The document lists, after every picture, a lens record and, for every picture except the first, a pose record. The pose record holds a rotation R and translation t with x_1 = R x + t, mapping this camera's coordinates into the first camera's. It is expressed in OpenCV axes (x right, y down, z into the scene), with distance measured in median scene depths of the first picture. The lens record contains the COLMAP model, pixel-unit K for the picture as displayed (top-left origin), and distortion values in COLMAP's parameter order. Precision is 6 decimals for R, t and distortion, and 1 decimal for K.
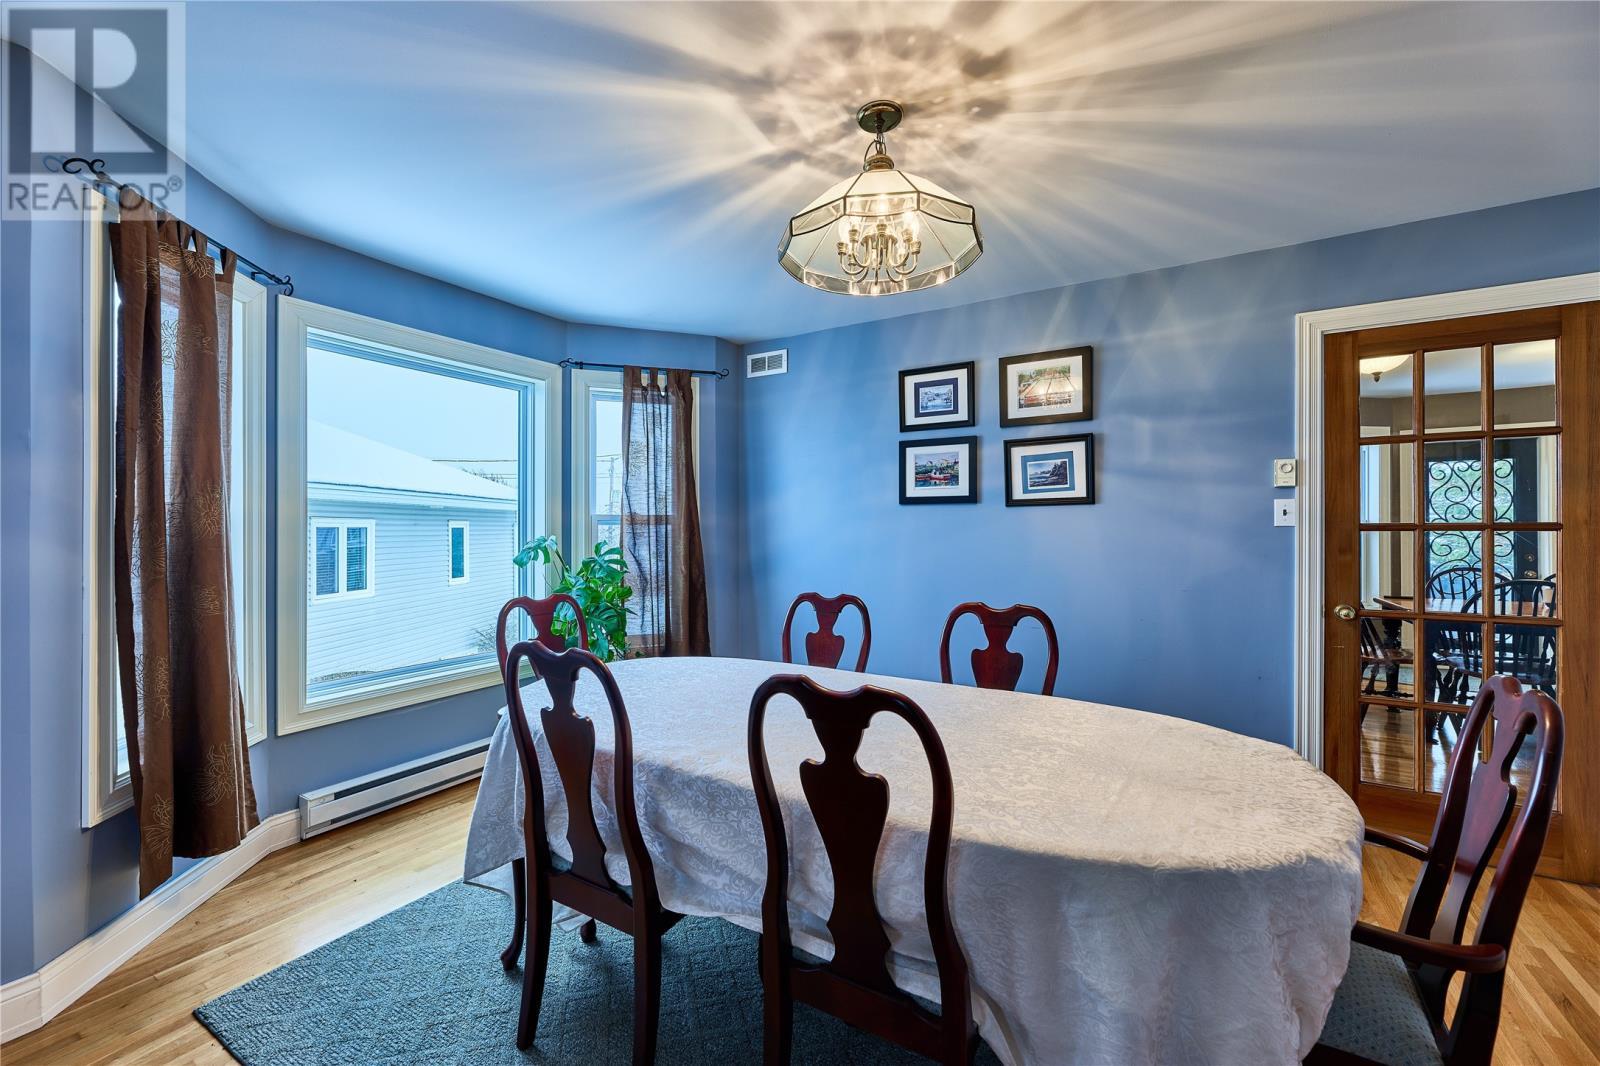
lens RADIAL K [[656.3, 0, 801.2], [0, 656.3, 529.0], [0, 0, 1]] dist [0.001056, 0.000155]
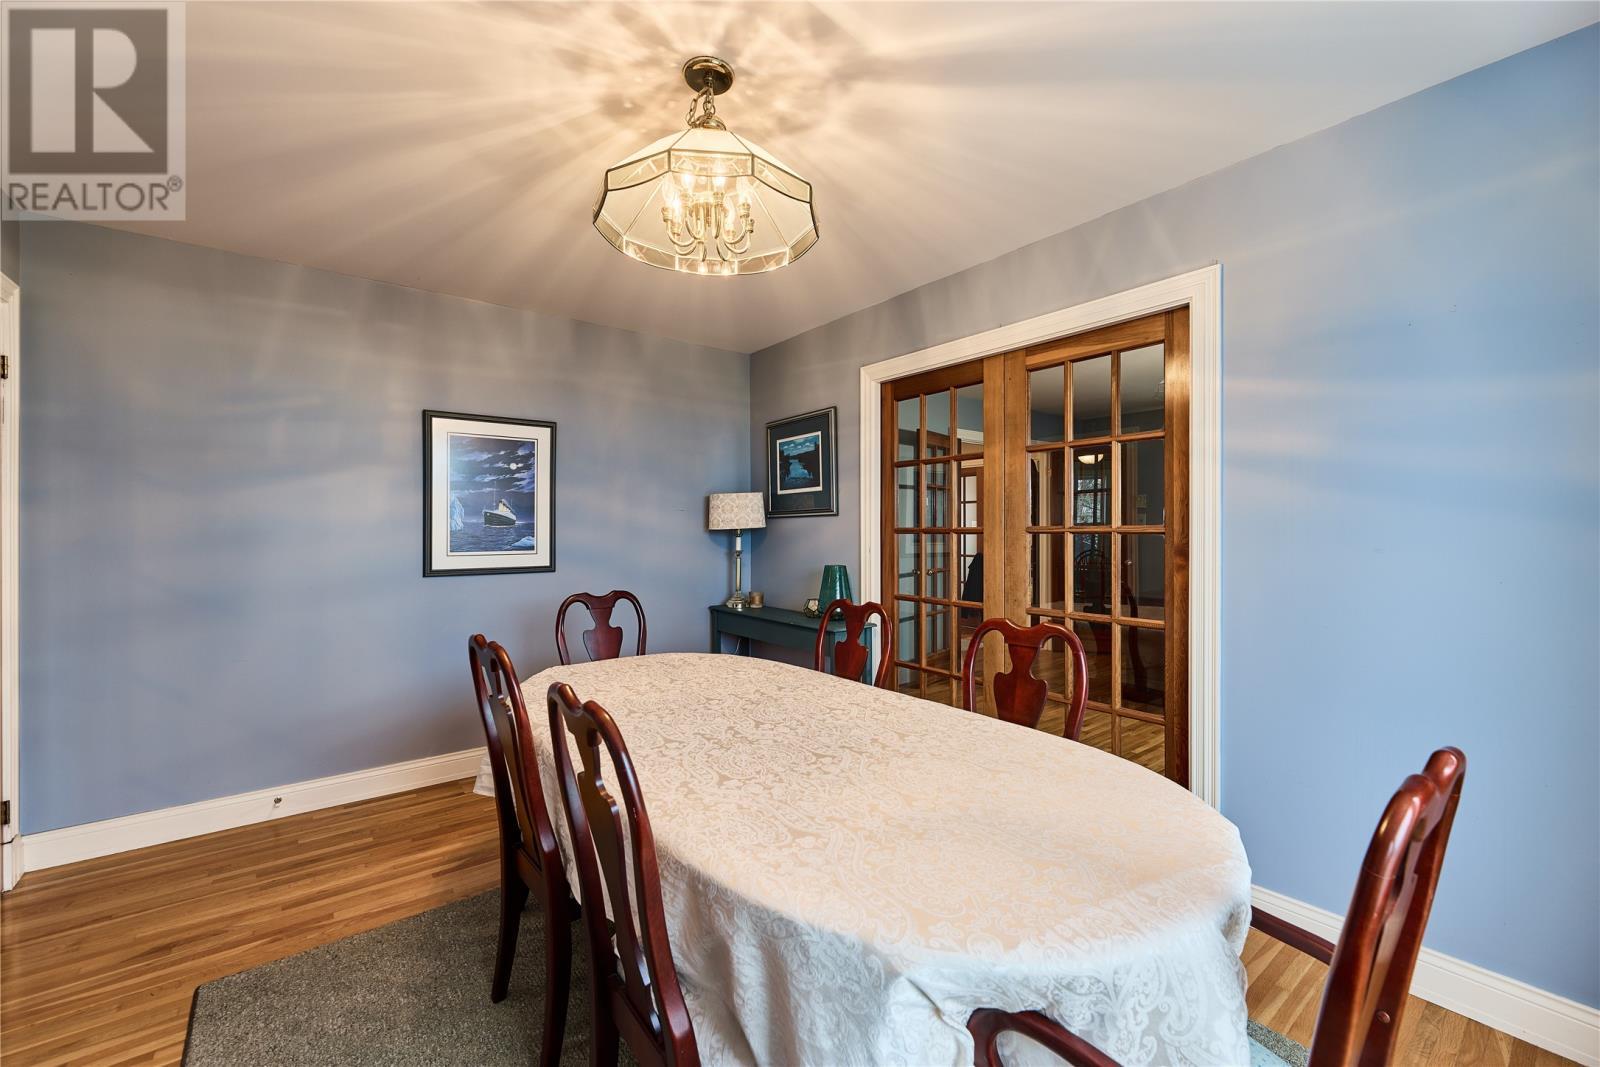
lens RADIAL K [[656.0, 0, 800.8], [0, 656.0, 532.9], [0, 0, 1]] dist [0.000225, 0.000009]
pose [[-0.934958, -0.002660, 0.354750, -0.328357], [-0.001960, 0.999995, 0.002333, -0.005644], [-0.354754, 0.001486, -0.934958, 1.854447]]
